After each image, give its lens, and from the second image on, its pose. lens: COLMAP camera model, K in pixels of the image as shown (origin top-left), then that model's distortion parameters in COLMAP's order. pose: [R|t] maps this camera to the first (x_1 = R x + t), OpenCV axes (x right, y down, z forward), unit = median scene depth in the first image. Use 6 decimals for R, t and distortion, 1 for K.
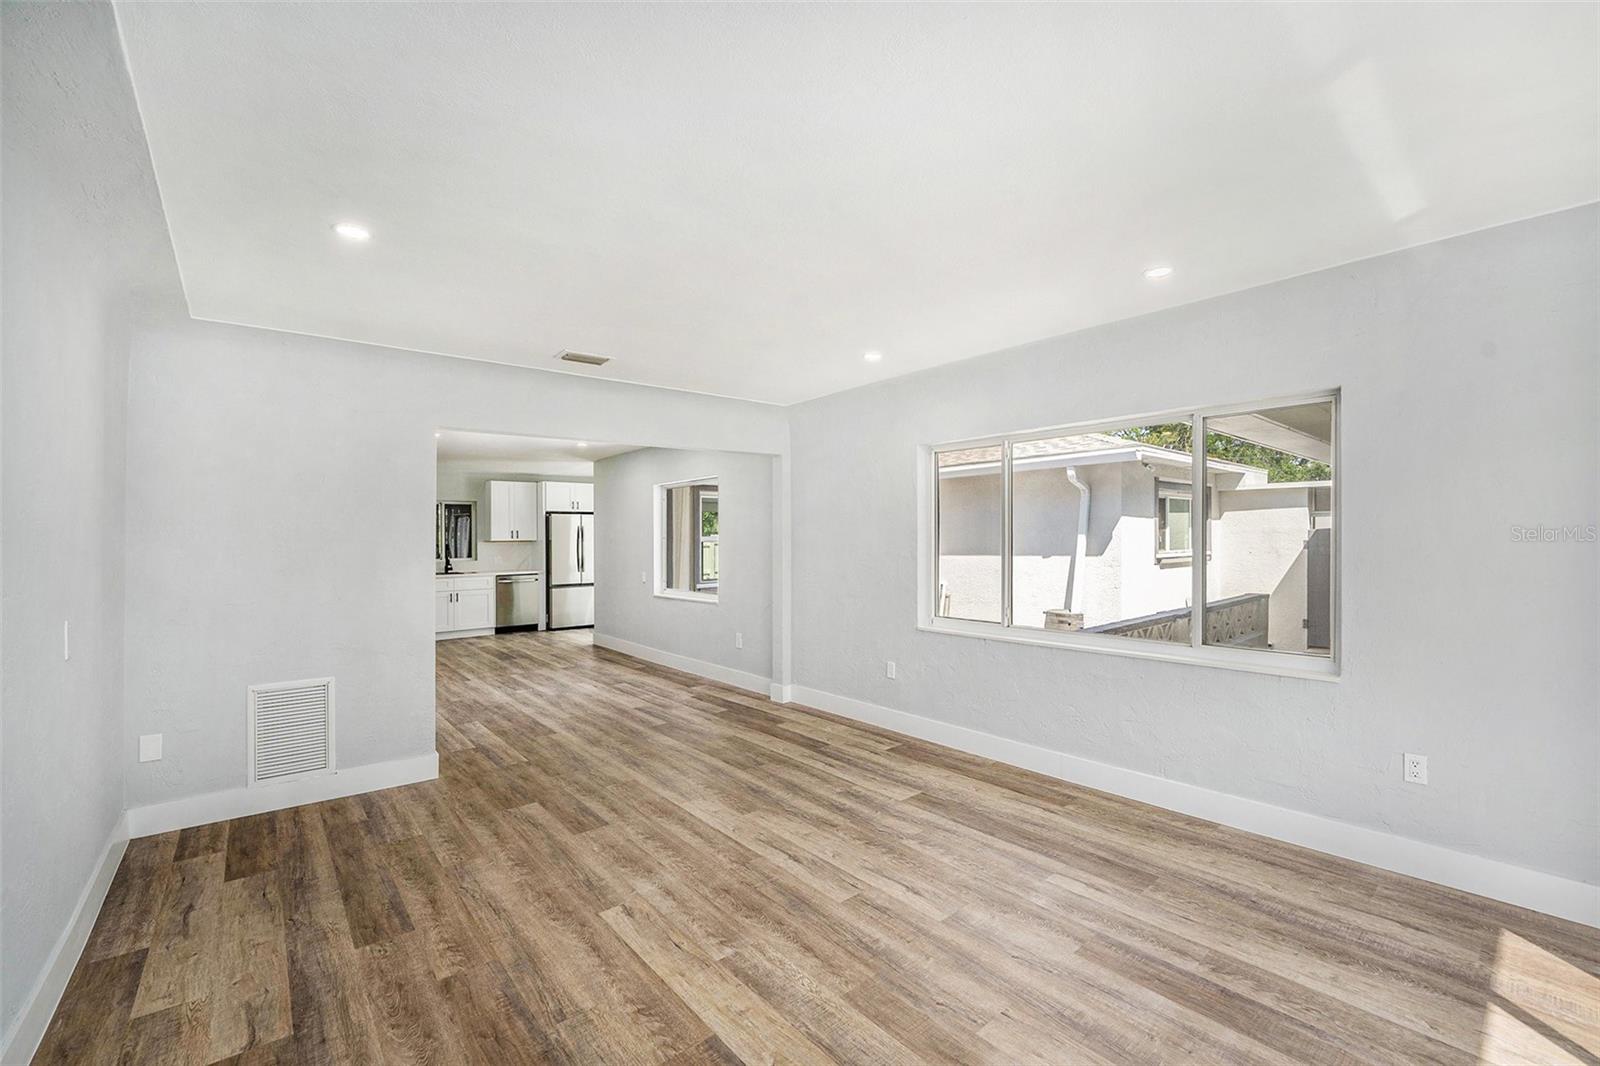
lens RADIAL K [[660.3, 0, 799.0], [0, 660.3, 539.3], [0, 0, 1]] dist [-0.002212, -0.000155]
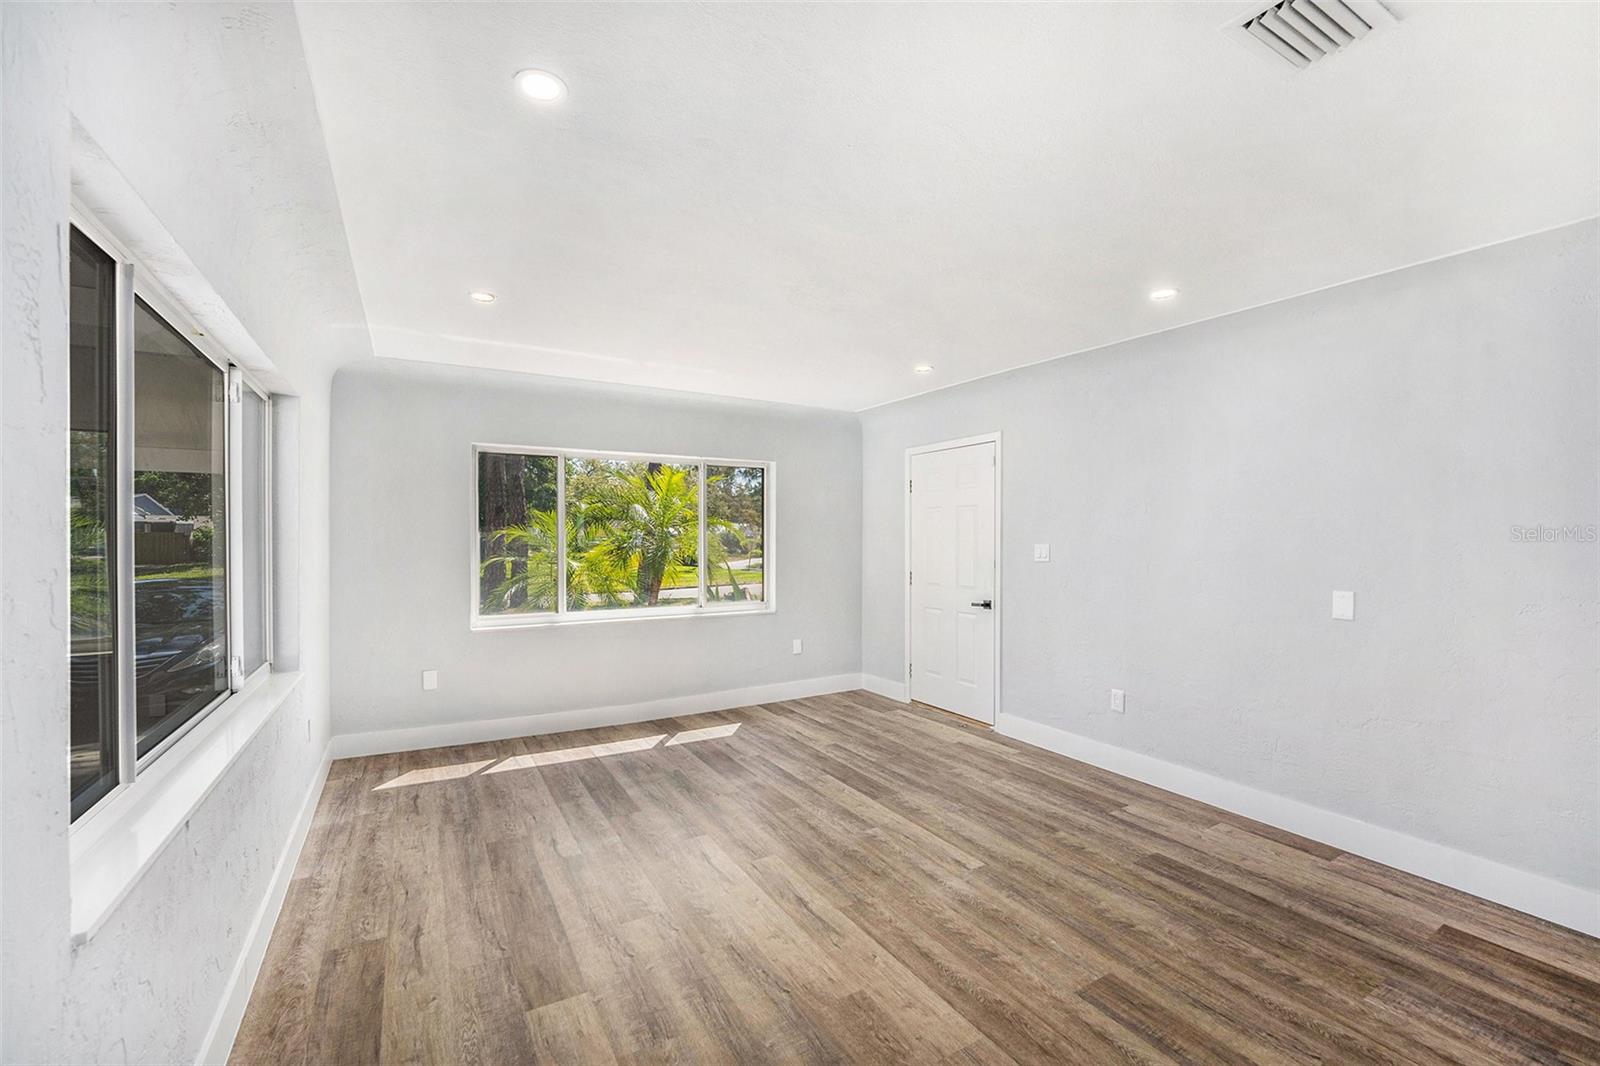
lens RADIAL K [[660.3, 0, 802.8], [0, 660.3, 540.4], [0, 0, 1]] dist [-0.002212, -0.000155]
pose [[-0.986904, 0.003273, 0.161277, -0.172162], [0.003018, 0.999994, -0.001823, 0.004267], [-0.161282, -0.001312, -0.986907, 2.121004]]
